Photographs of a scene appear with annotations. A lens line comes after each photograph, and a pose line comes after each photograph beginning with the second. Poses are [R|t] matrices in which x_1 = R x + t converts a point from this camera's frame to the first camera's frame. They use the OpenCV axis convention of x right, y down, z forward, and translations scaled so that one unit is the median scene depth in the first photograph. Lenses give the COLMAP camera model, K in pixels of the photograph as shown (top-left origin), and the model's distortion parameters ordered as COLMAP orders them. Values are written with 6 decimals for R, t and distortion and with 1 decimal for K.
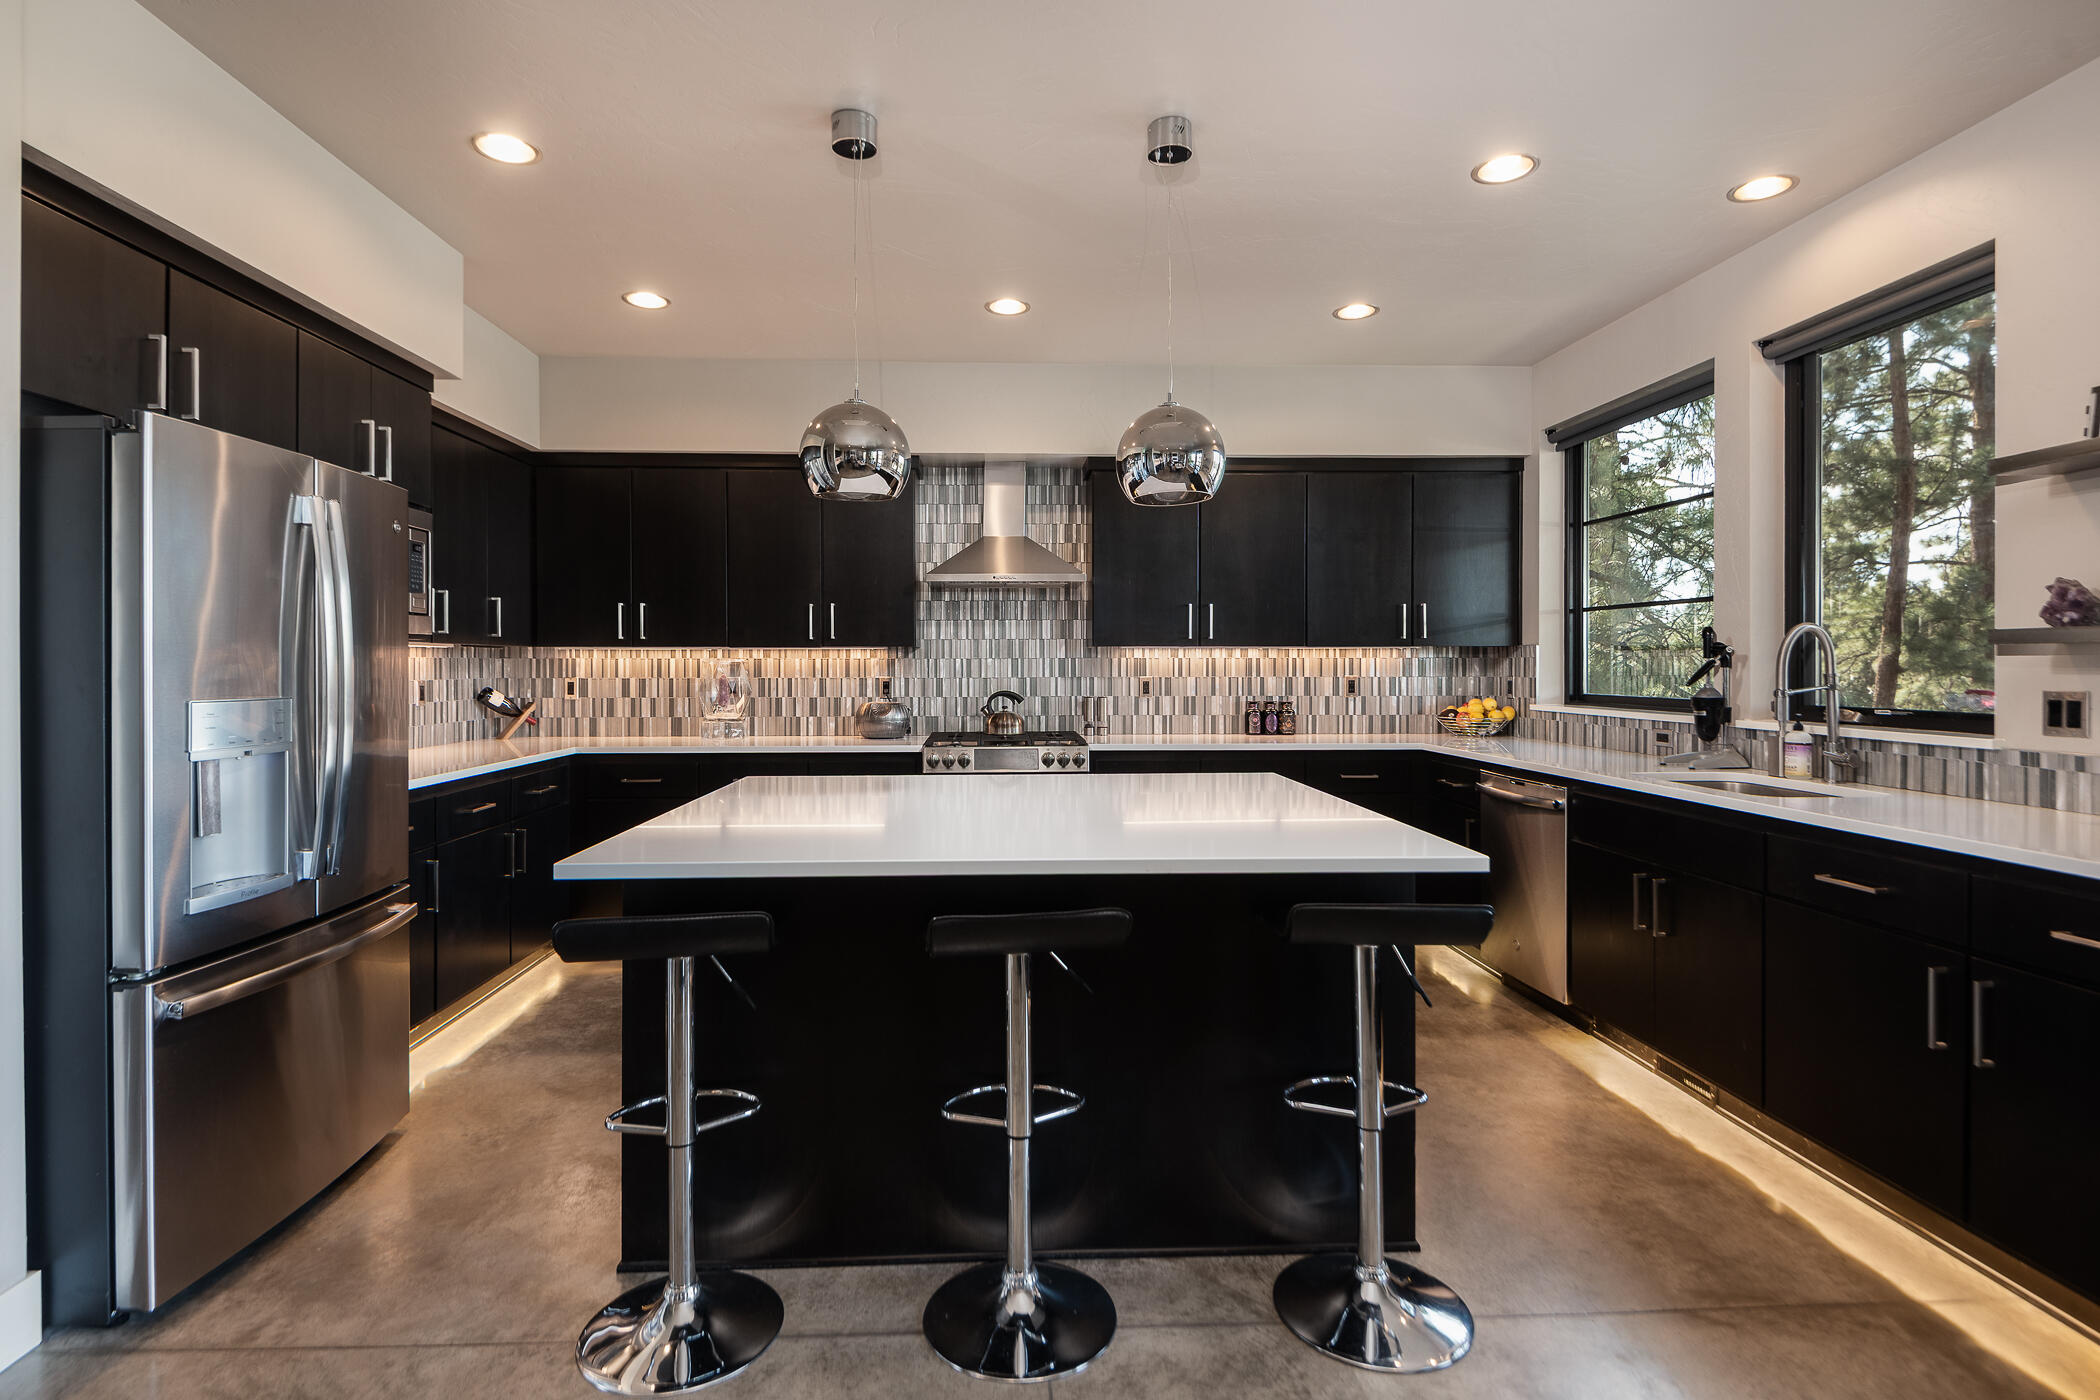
lens RADIAL K [[1026.4, 0, 1027.4], [0, 1026.4, 675.4], [0, 0, 1]] dist [0.020633, -0.003552]
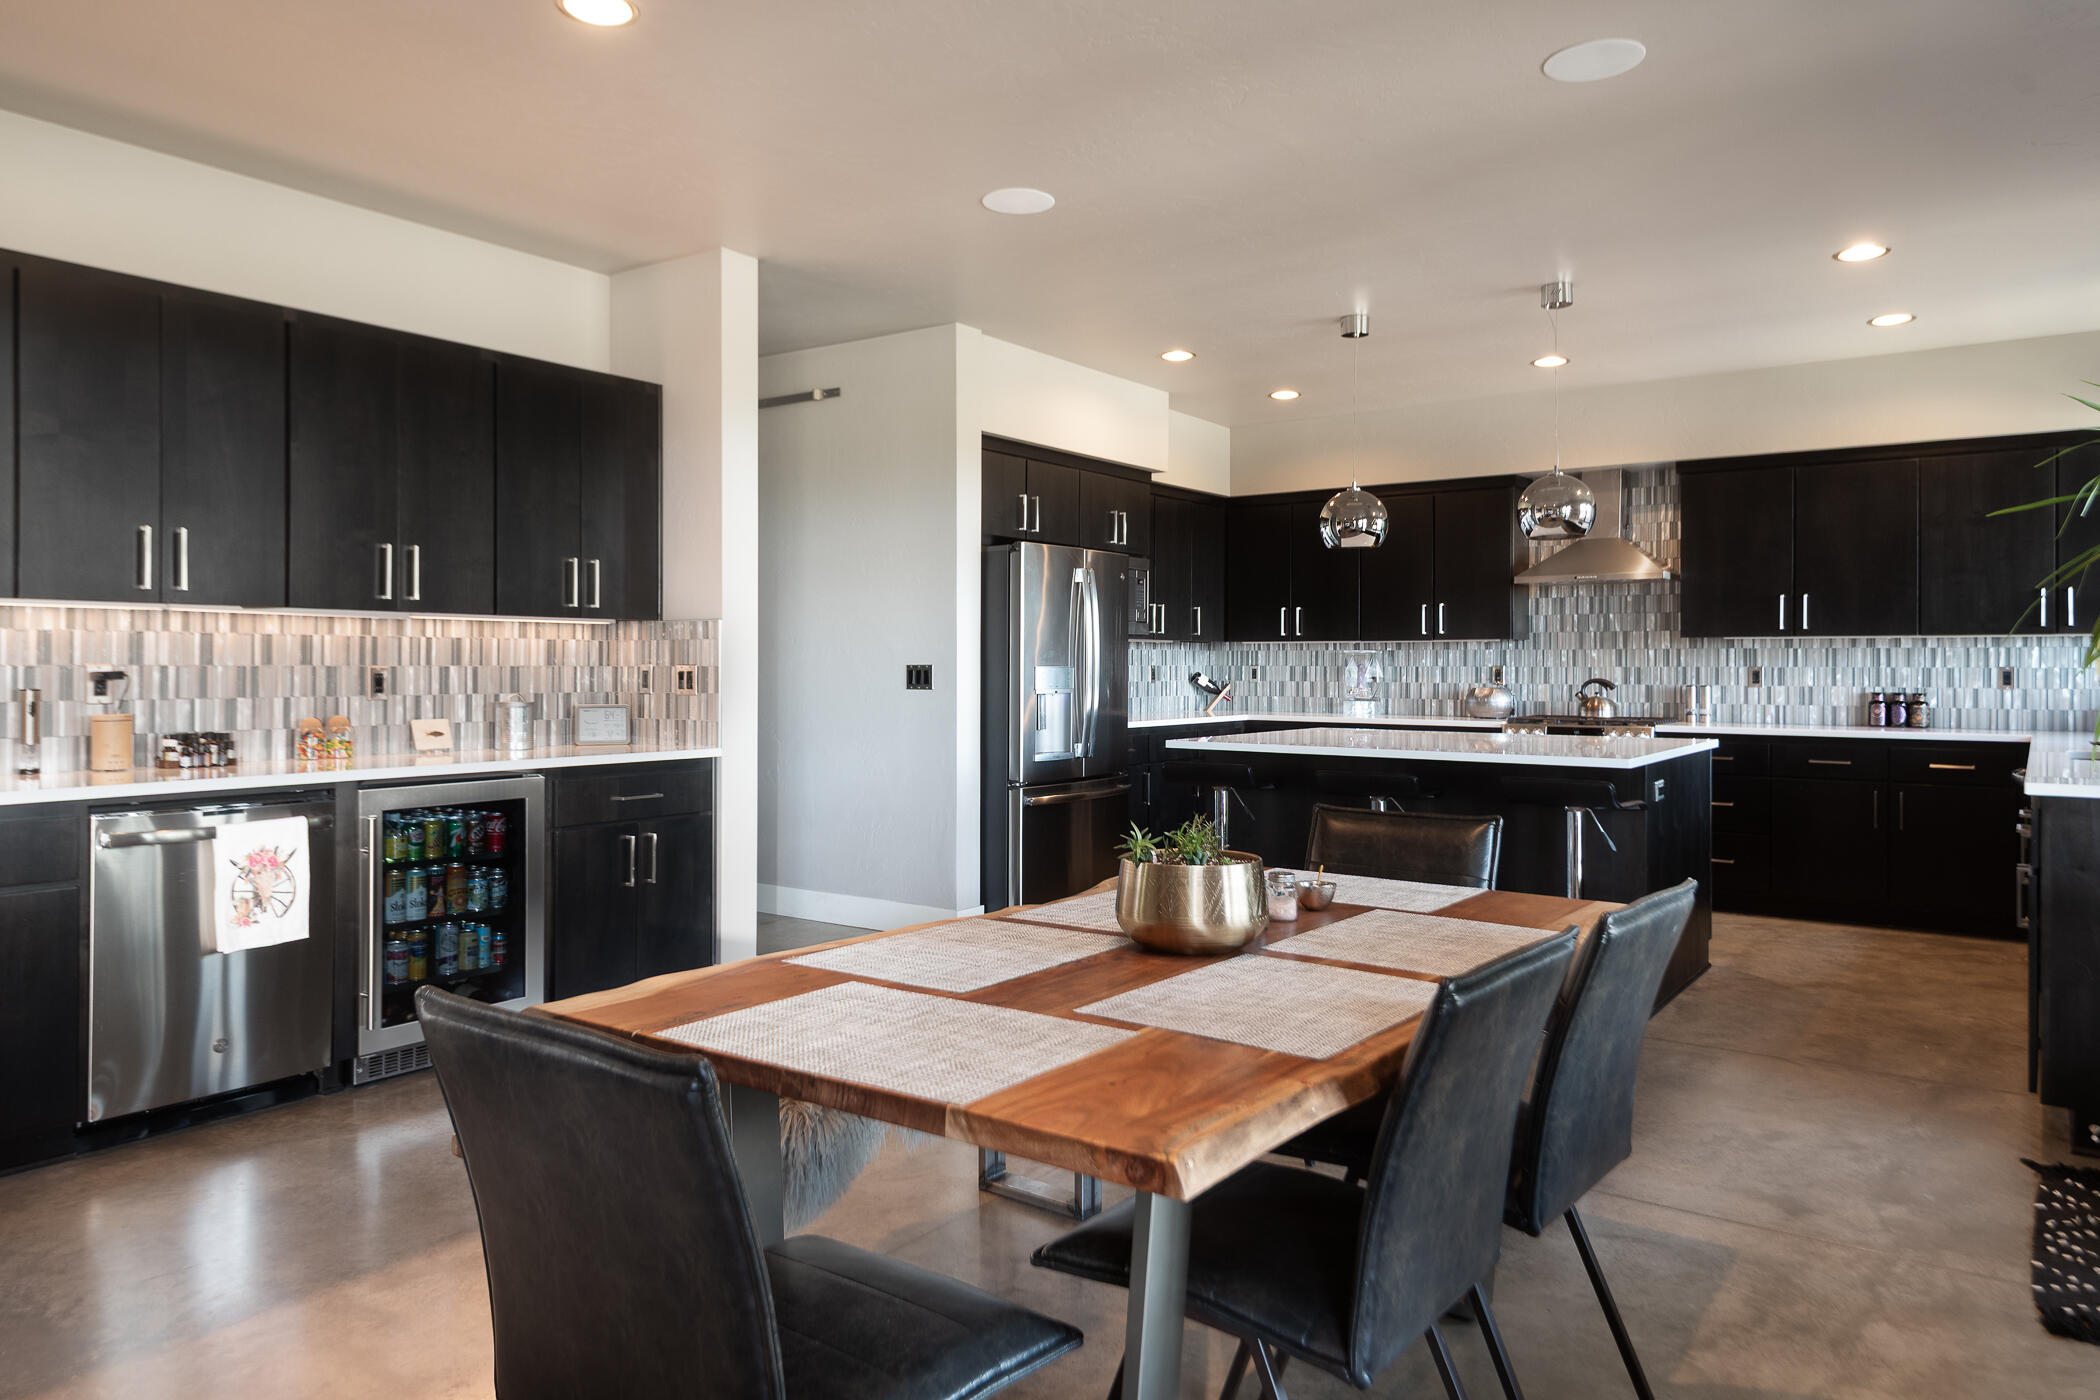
lens RADIAL K [[1393.8, 0, 1035.7], [0, 1393.8, 678.3], [0, 0, 1]] dist [0.003997, 0.001956]
pose [[0.785276, 0.008180, -0.619092, 0.430459], [-0.008544, 0.999961, 0.002376, 0.016735], [0.619087, 0.003424, 0.785315, -0.555470]]
